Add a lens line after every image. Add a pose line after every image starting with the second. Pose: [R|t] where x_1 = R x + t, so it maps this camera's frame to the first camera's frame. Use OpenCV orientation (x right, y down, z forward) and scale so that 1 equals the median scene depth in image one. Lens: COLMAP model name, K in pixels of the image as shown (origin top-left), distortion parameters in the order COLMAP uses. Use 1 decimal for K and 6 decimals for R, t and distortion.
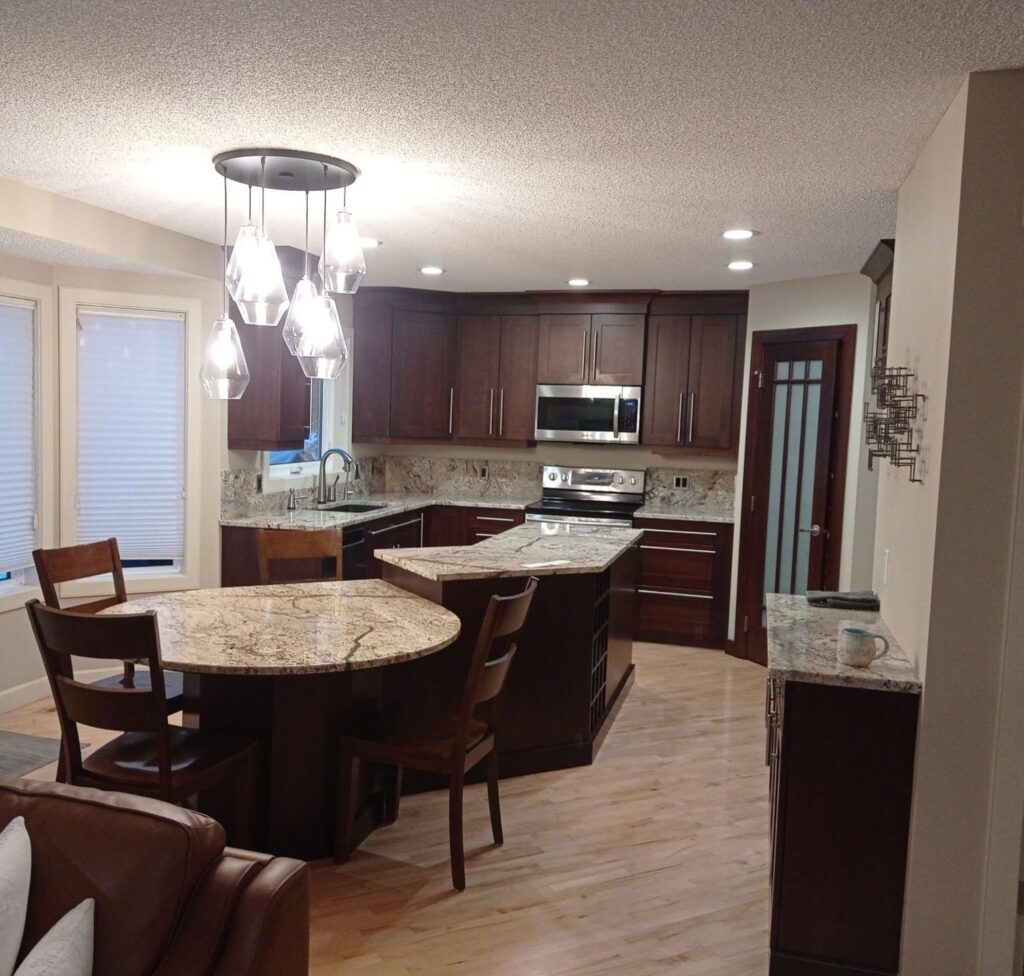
lens RADIAL K [[954.2, 0, 444.6], [0, 954.2, 489.5], [0, 0, 1]] dist [0.012708, 0.003458]
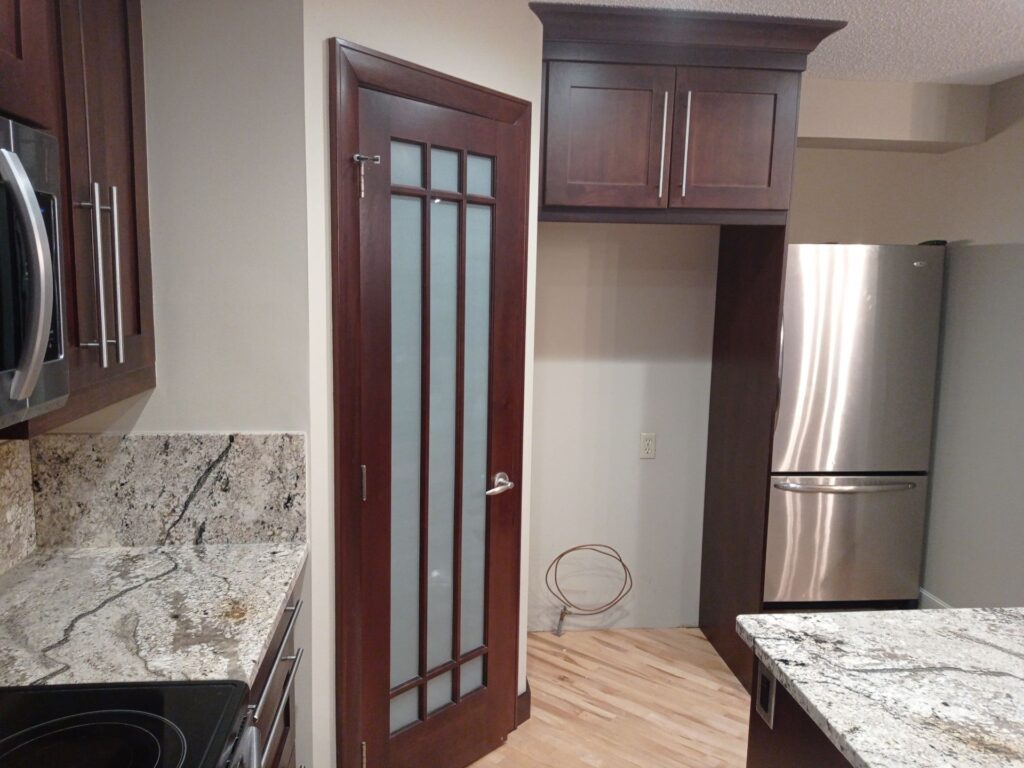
lens RADIAL K [[778.2, 0, 512.0], [0, 778.2, 384.0], [0, 0, 1]] dist [0.018136, 0.007591]
pose [[-0.419086, -0.165166, 0.892797, 0.002559], [0.040580, 0.978925, 0.200148, -0.081318], [-0.907039, 0.120109, -0.403551, 0.942265]]
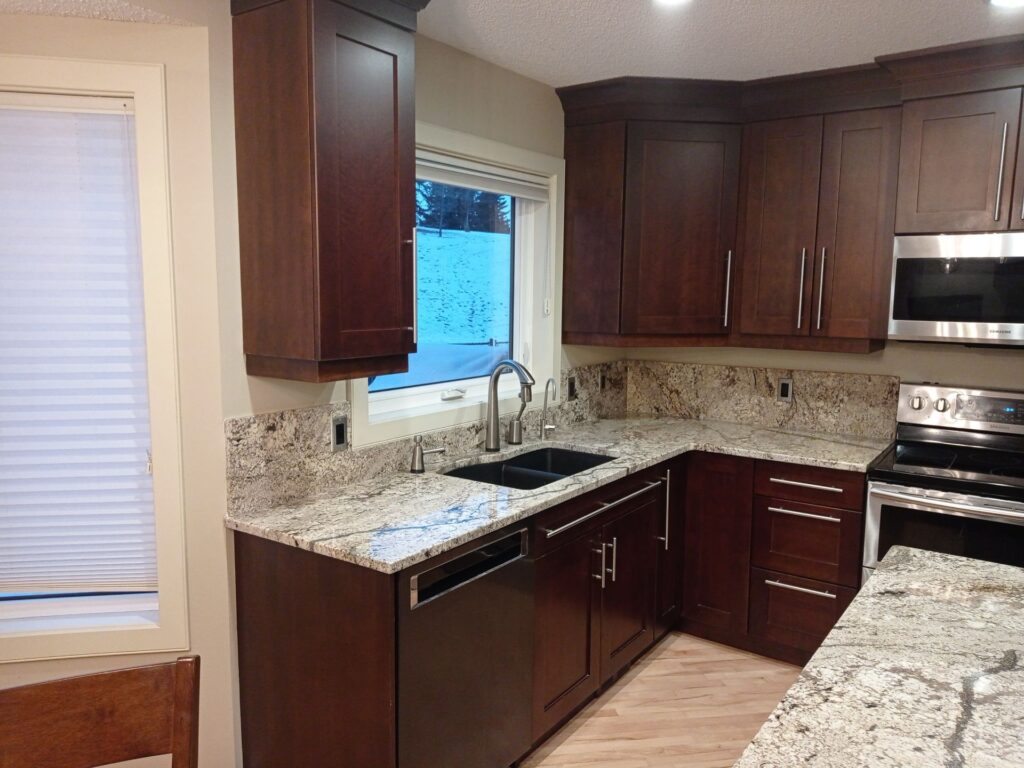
lens RADIAL K [[774.5, 0, 505.4], [0, 774.5, 381.9], [0, 0, 1]] dist [0.078872, -0.073499]
pose [[0.953098, 0.014943, -0.302292, 0.023199], [-0.004271, 0.999345, 0.035934, -0.042632], [0.302631, -0.032957, 0.952538, 0.505162]]
